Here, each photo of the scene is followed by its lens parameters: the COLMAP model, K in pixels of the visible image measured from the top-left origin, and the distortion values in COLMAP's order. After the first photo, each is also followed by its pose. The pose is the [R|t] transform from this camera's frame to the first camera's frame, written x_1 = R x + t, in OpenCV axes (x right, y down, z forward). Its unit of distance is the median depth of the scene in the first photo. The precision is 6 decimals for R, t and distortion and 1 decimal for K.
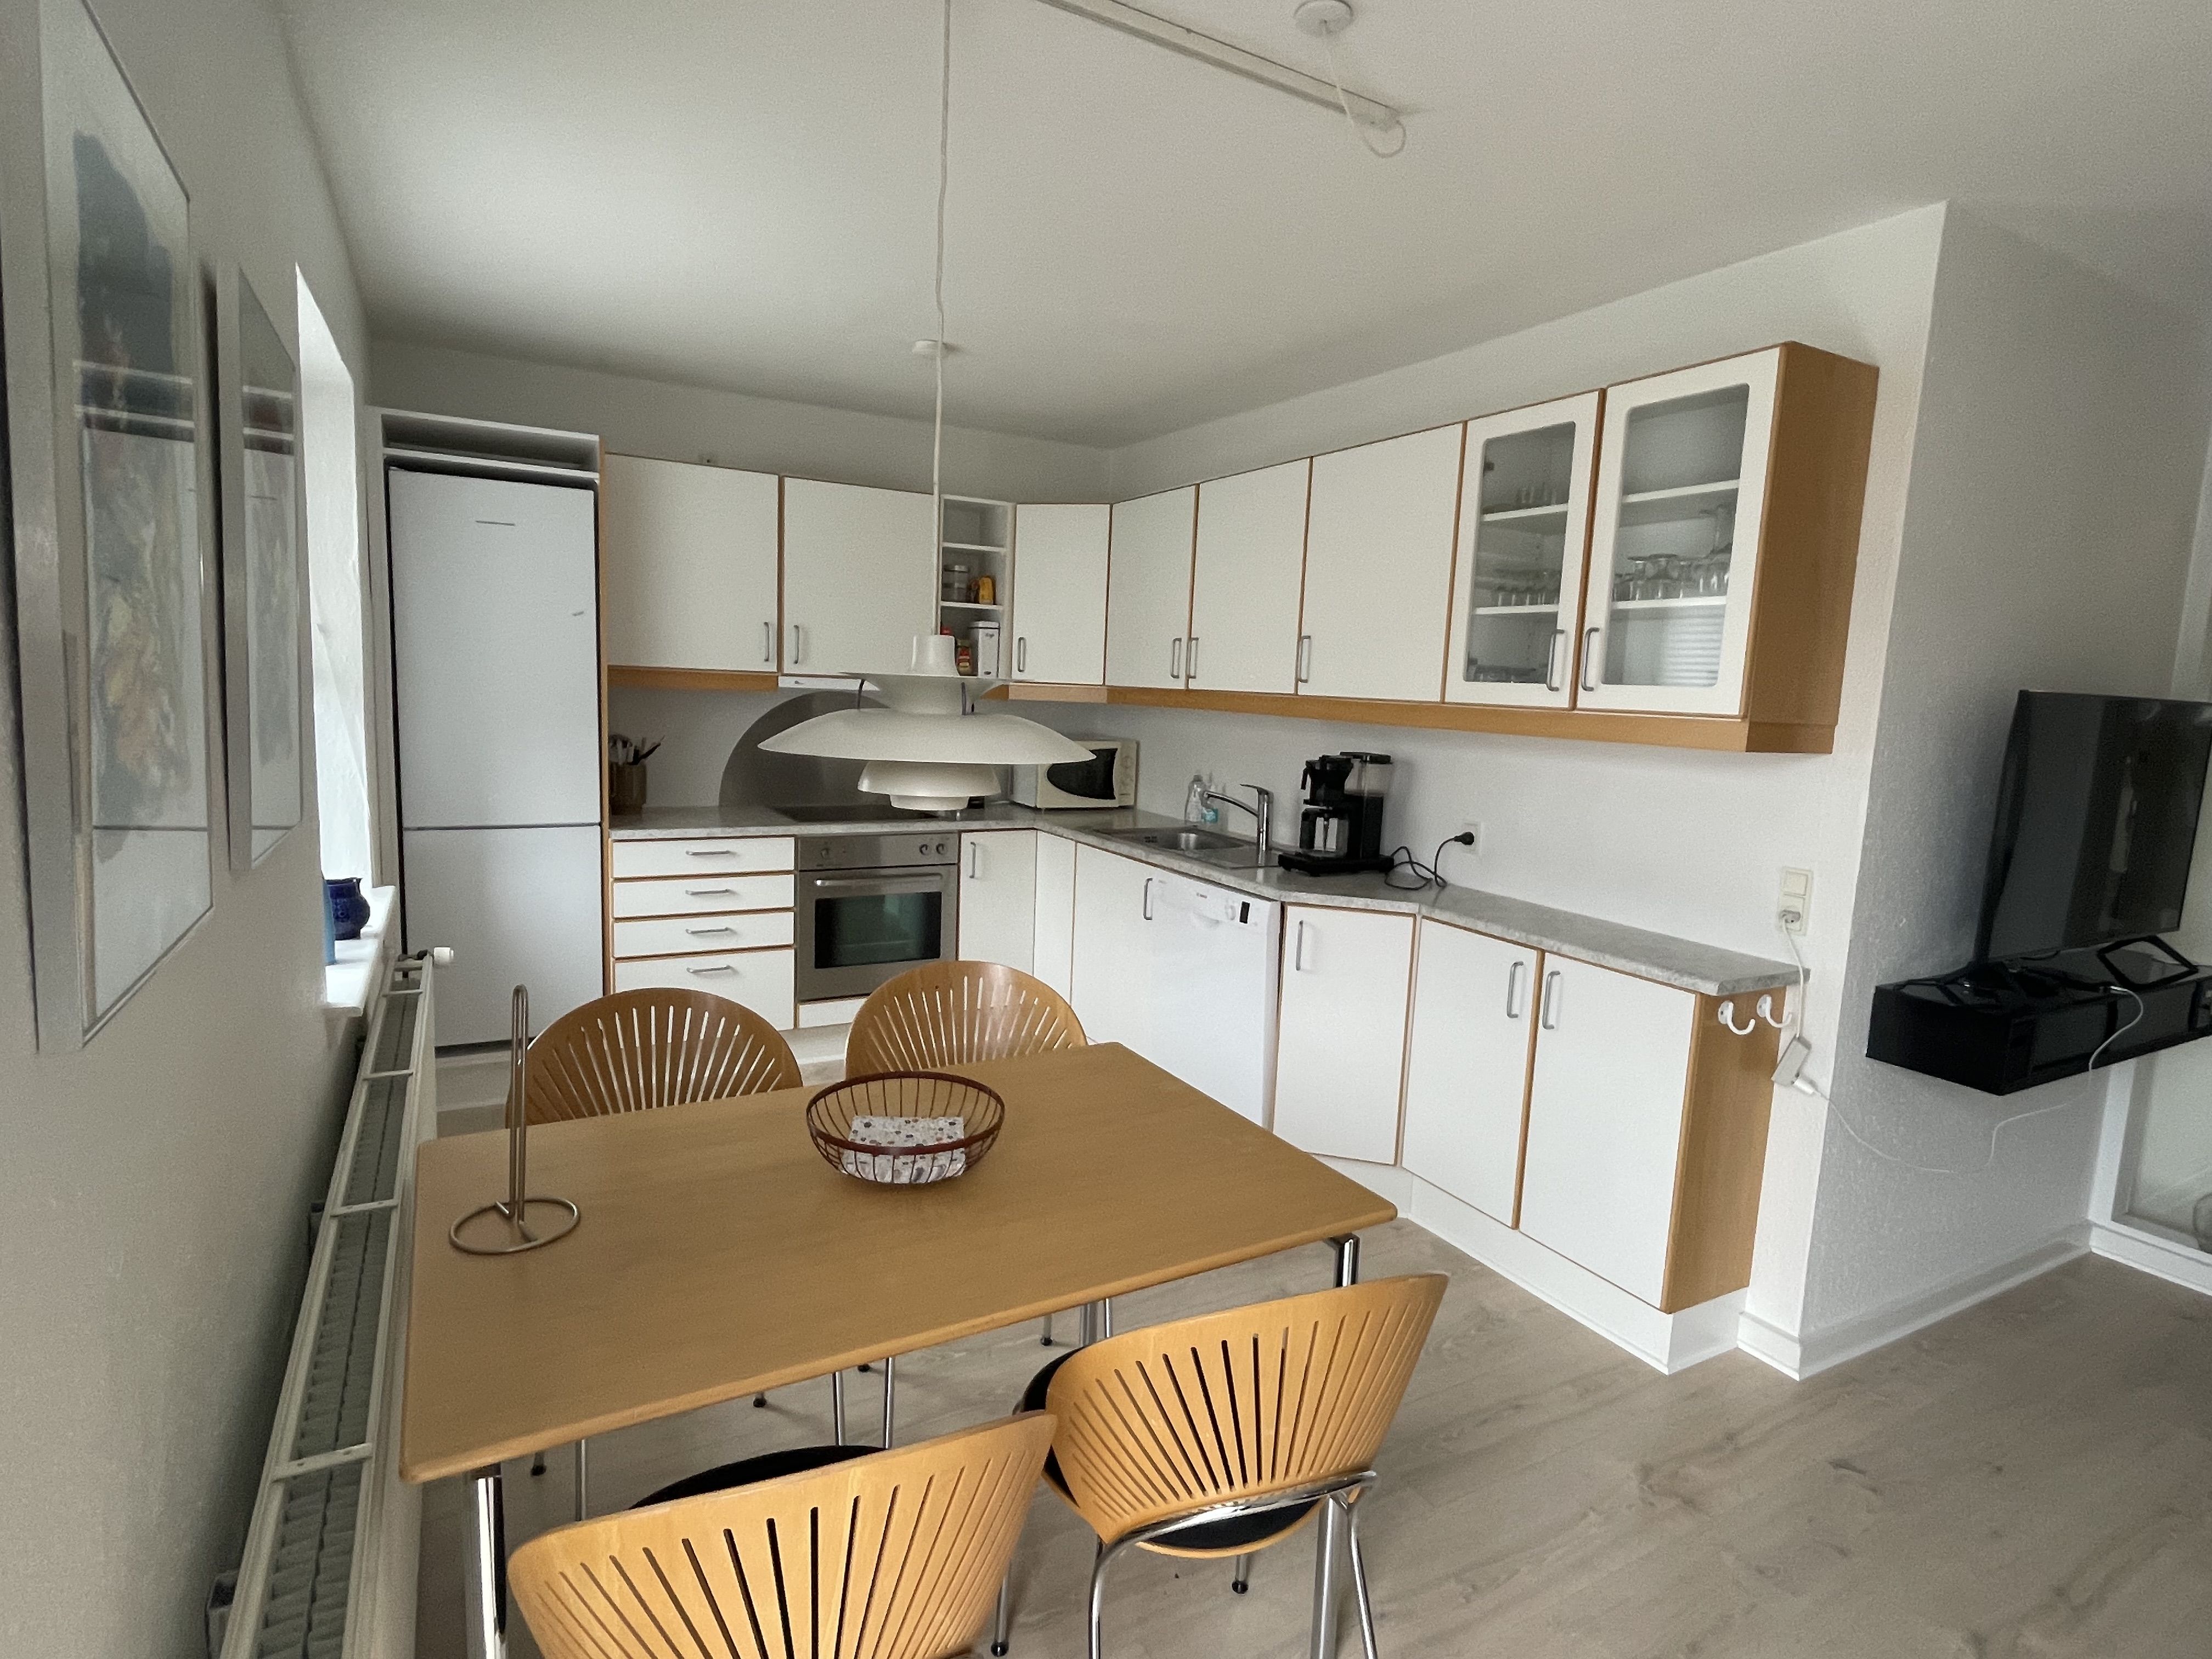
lens RADIAL K [[1157.0, 0, 1107.2], [0, 1157.0, 827.0], [0, 0, 1]] dist [0.004537, 0.000835]
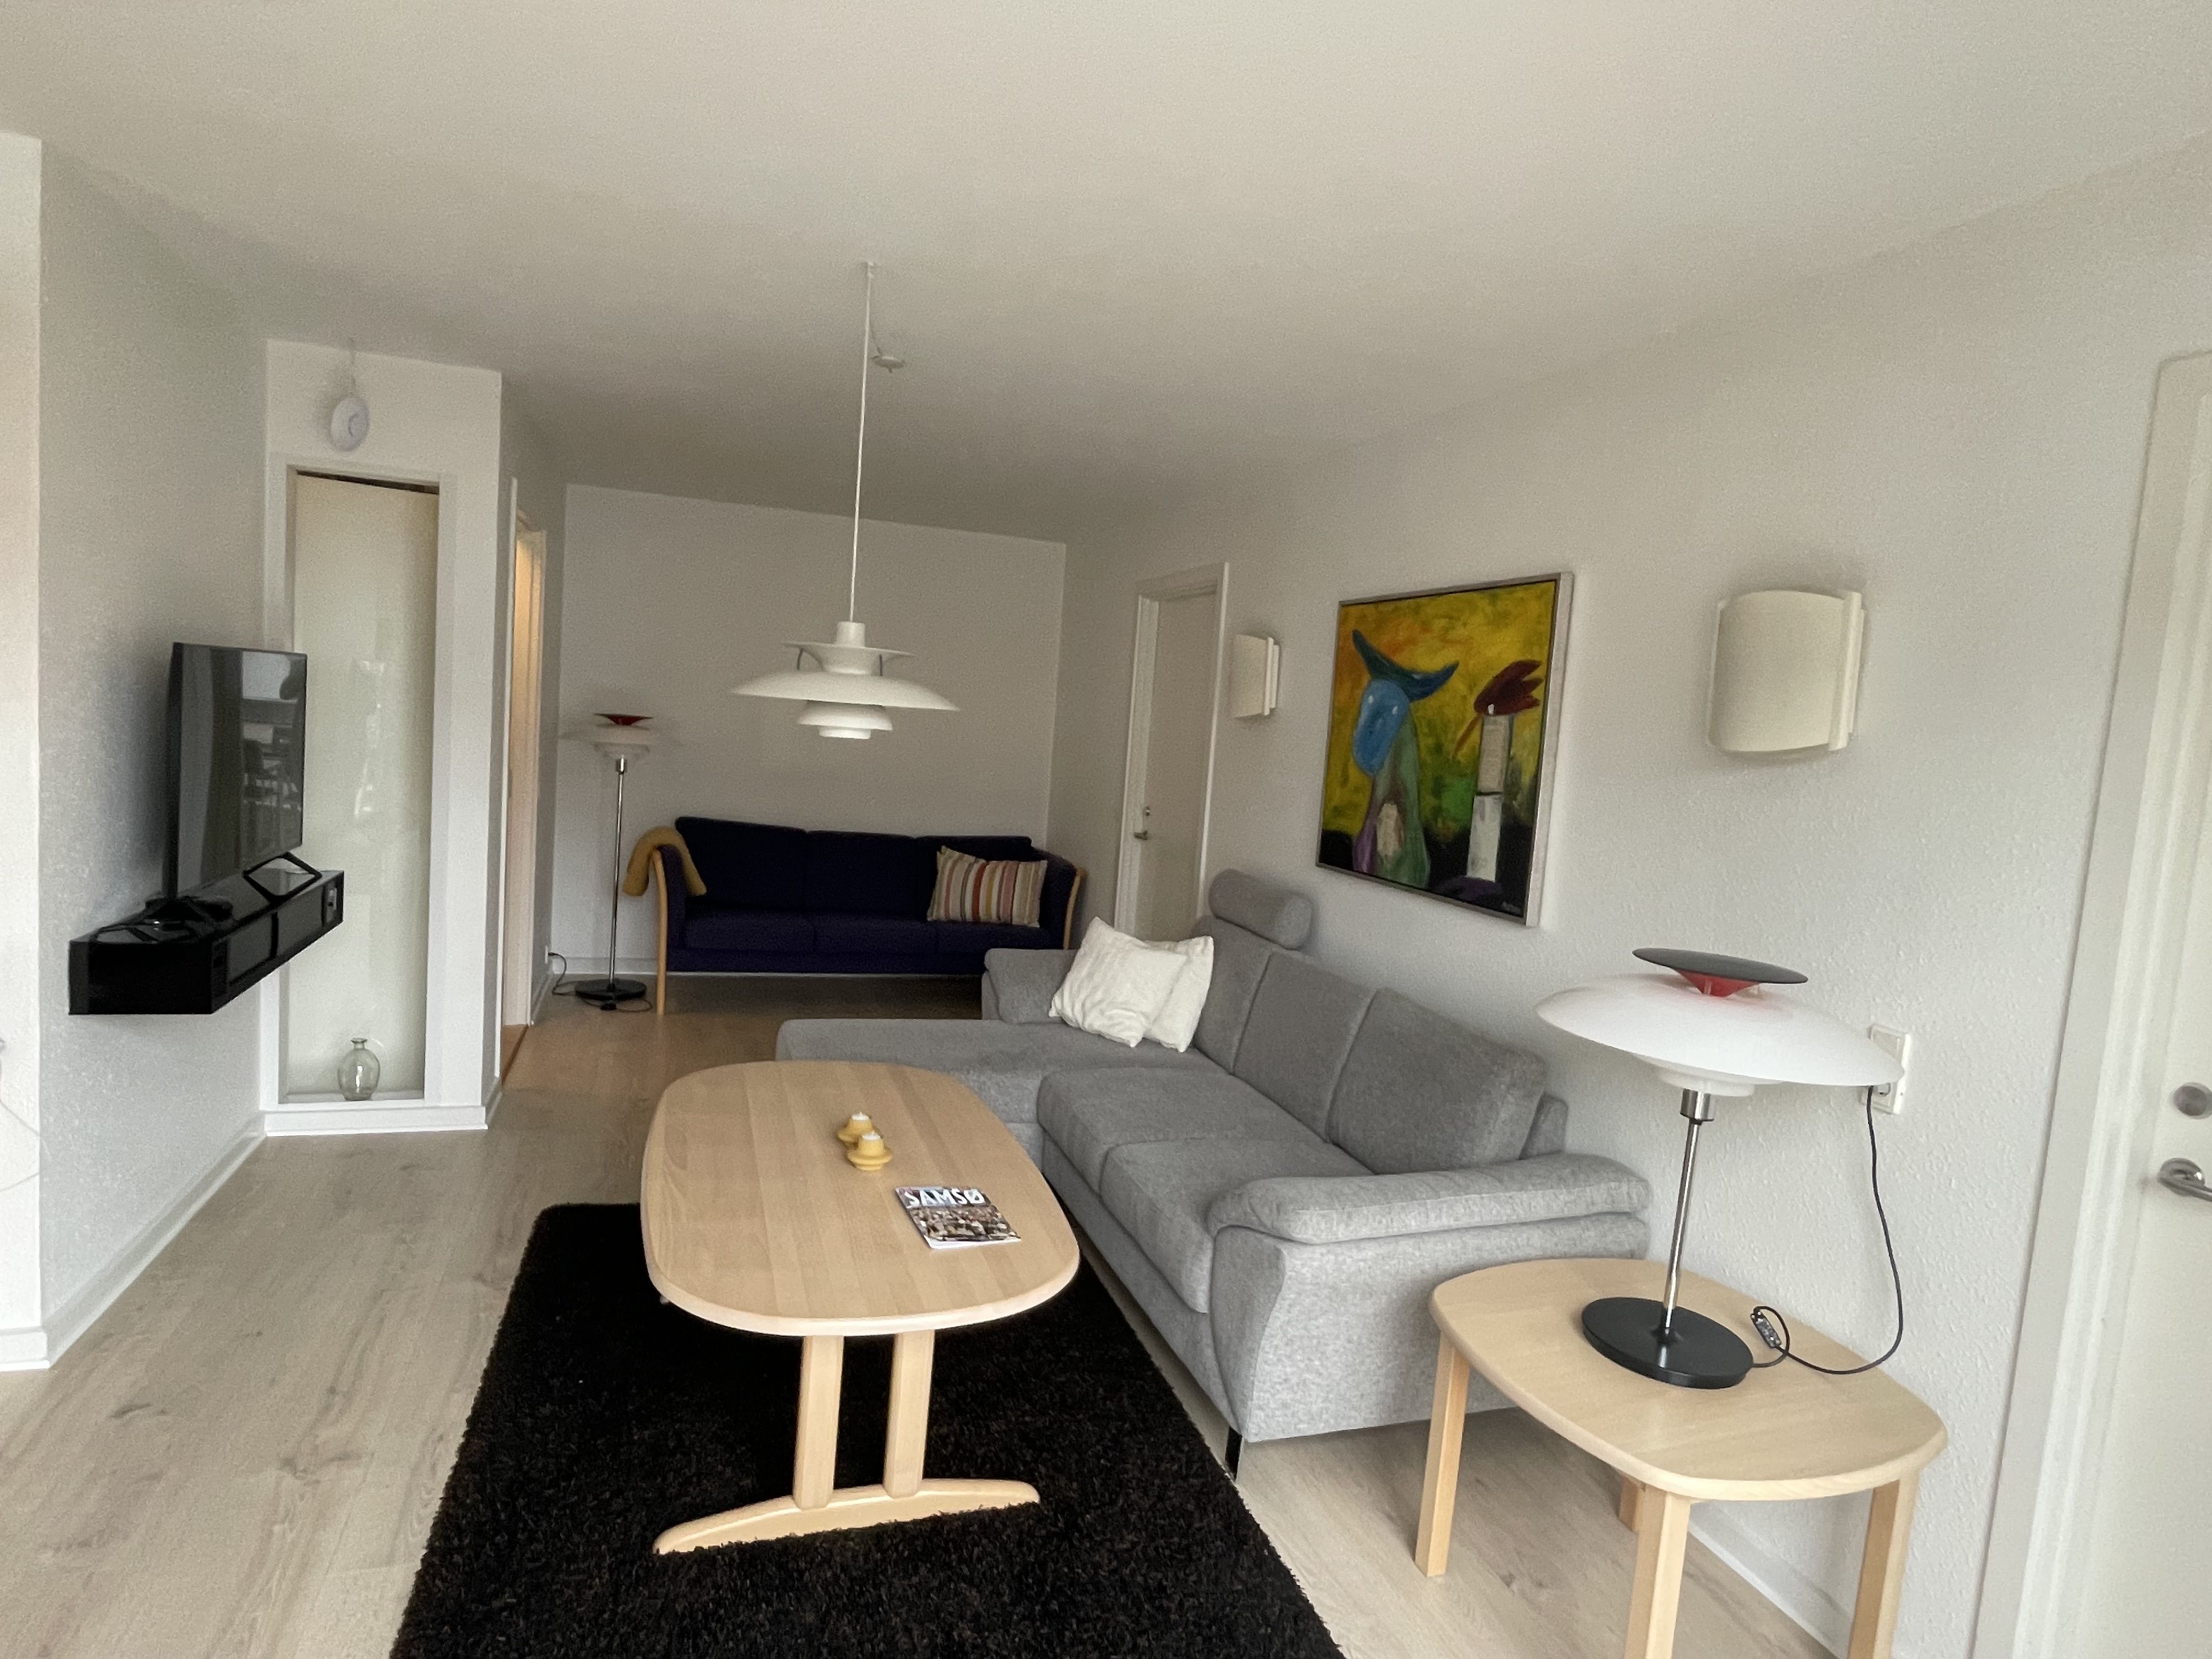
lens RADIAL K [[1240.3, 0, 1106.1], [0, 1240.3, 832.9], [0, 0, 1]] dist [0.000188, -0.000736]
pose [[0.186572, -0.118046, 0.975324, -0.173740], [0.057367, 0.992370, 0.109136, -0.016210], [-0.980765, 0.035590, 0.191920, -0.053894]]
